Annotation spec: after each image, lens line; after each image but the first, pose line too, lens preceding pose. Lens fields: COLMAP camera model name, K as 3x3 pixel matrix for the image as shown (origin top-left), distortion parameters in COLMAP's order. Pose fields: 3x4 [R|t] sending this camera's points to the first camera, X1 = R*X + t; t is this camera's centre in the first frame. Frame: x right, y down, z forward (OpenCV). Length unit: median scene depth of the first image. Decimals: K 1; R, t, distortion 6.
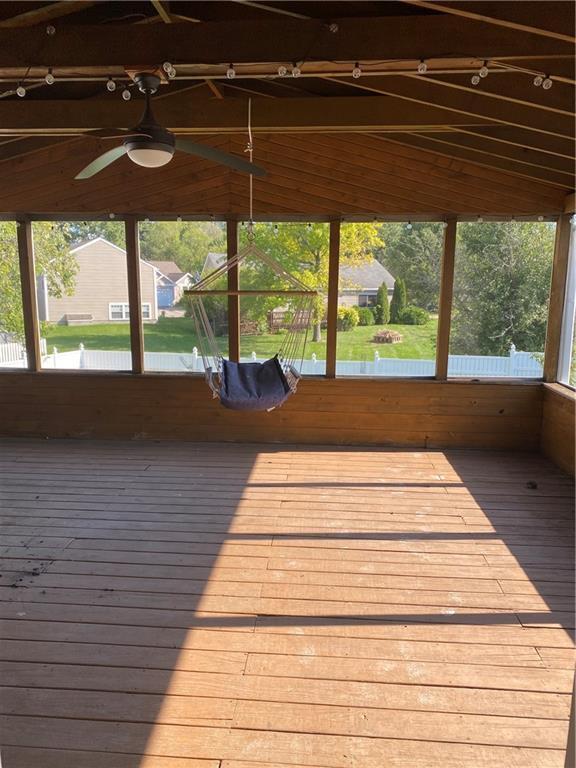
lens RADIAL K [[602.2, 0, 287.0], [0, 602.2, 388.1], [0, 0, 1]] dist [0.036412, -0.013328]
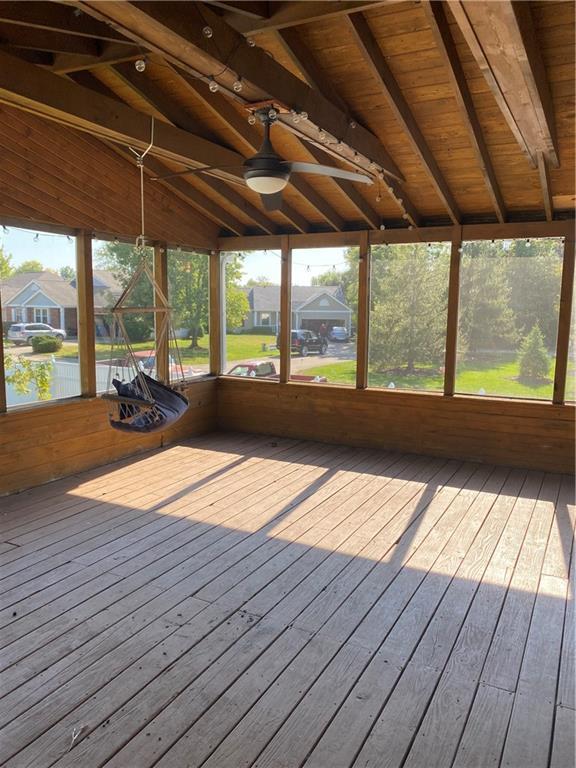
lens RADIAL K [[602.2, 0, 287.1], [0, 602.2, 380.8], [0, 0, 1]] dist [0.036412, -0.013328]
pose [[0.383733, -0.119558, 0.915672, -0.832251], [0.159662, 0.985240, 0.061732, -0.065268], [-0.909537, 0.122510, 0.397157, 0.401350]]
